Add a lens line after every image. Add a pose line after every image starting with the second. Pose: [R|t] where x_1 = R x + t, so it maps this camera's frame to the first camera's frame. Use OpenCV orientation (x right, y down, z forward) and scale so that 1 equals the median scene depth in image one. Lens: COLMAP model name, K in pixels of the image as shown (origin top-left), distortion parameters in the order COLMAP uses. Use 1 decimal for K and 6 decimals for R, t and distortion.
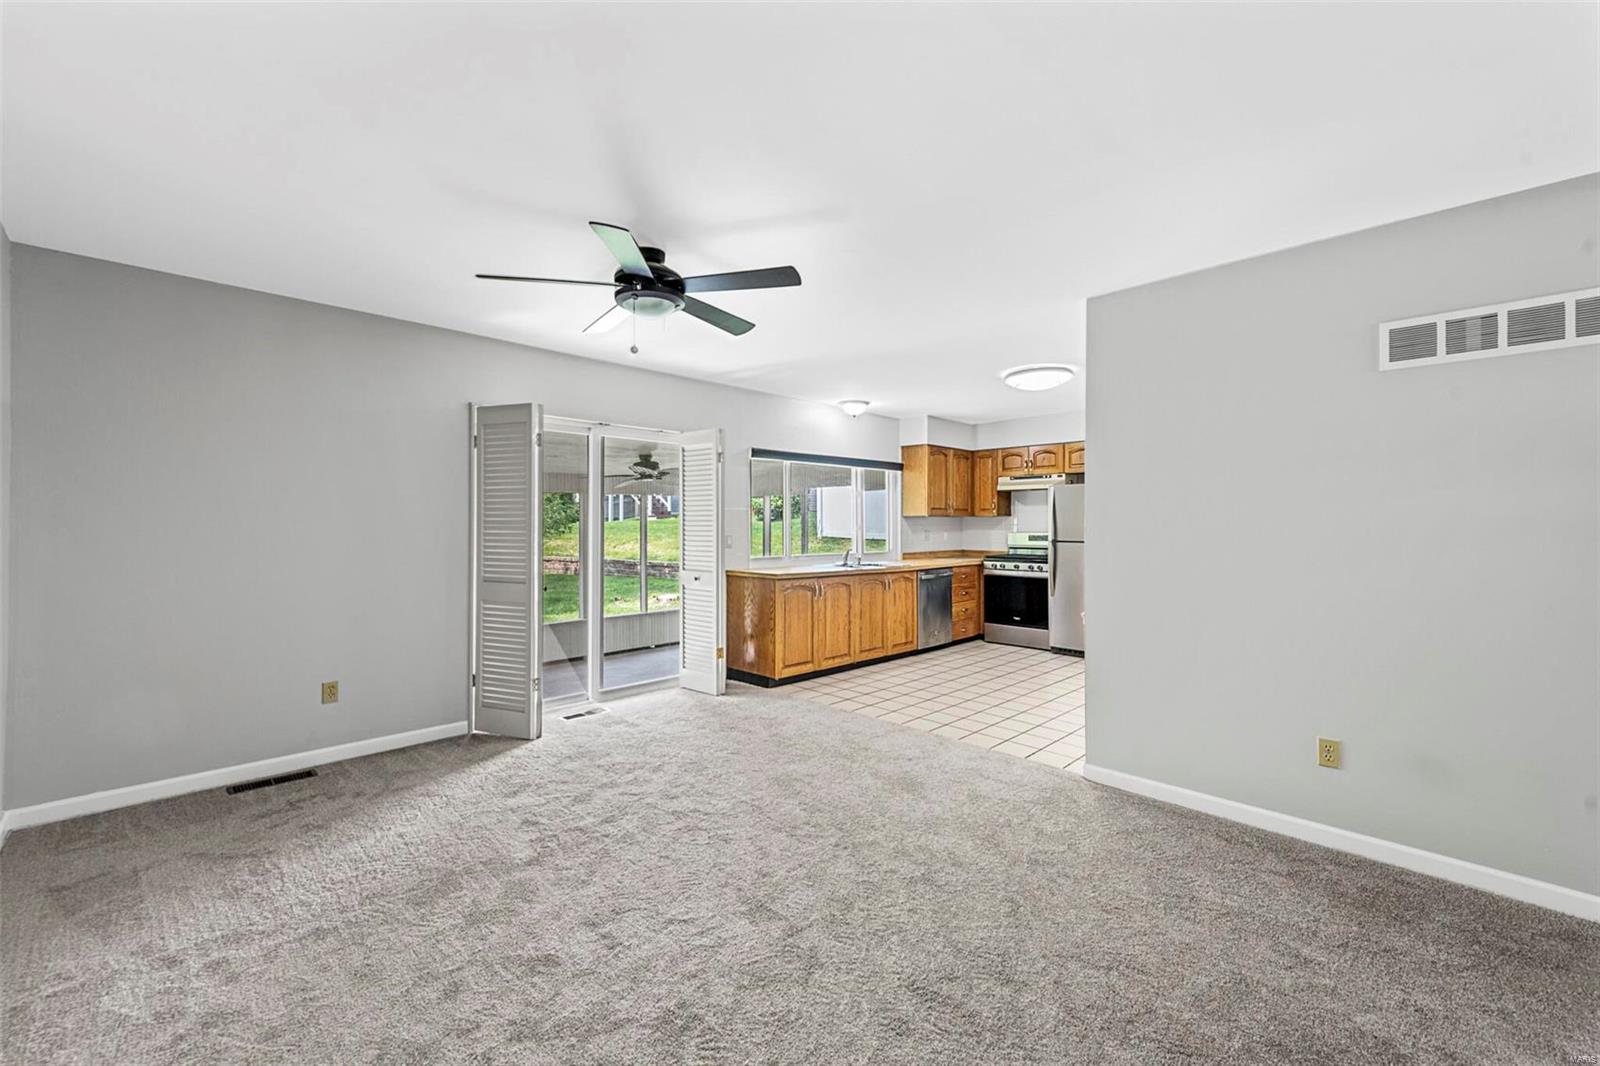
lens RADIAL K [[632.8, 0, 802.3], [0, 632.8, 521.0], [0, 0, 1]] dist [0.000580, 0.000028]
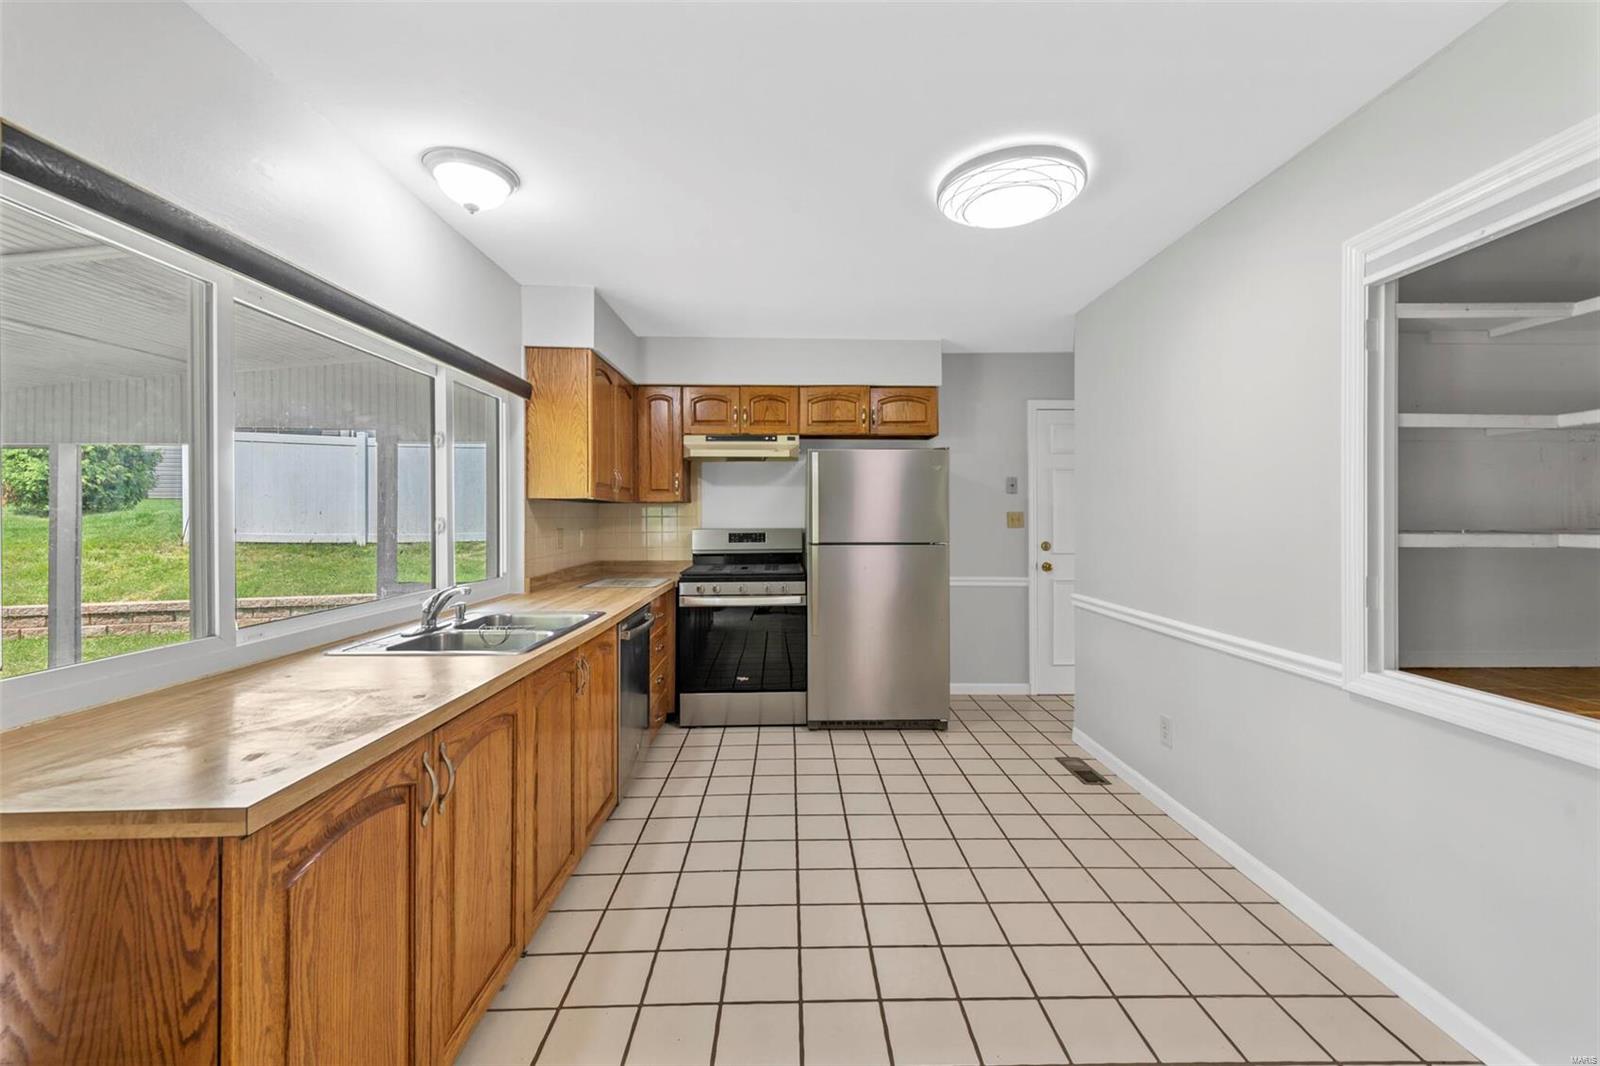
lens RADIAL K [[632.8, 0, 802.3], [0, 632.8, 521.0], [0, 0, 1]] dist [0.000580, 0.000028]
pose [[0.684046, -0.011268, 0.729352, -0.041559], [0.001783, 0.999904, 0.013776, 0.002197], [-0.729437, -0.008123, 0.684000, 0.540273]]
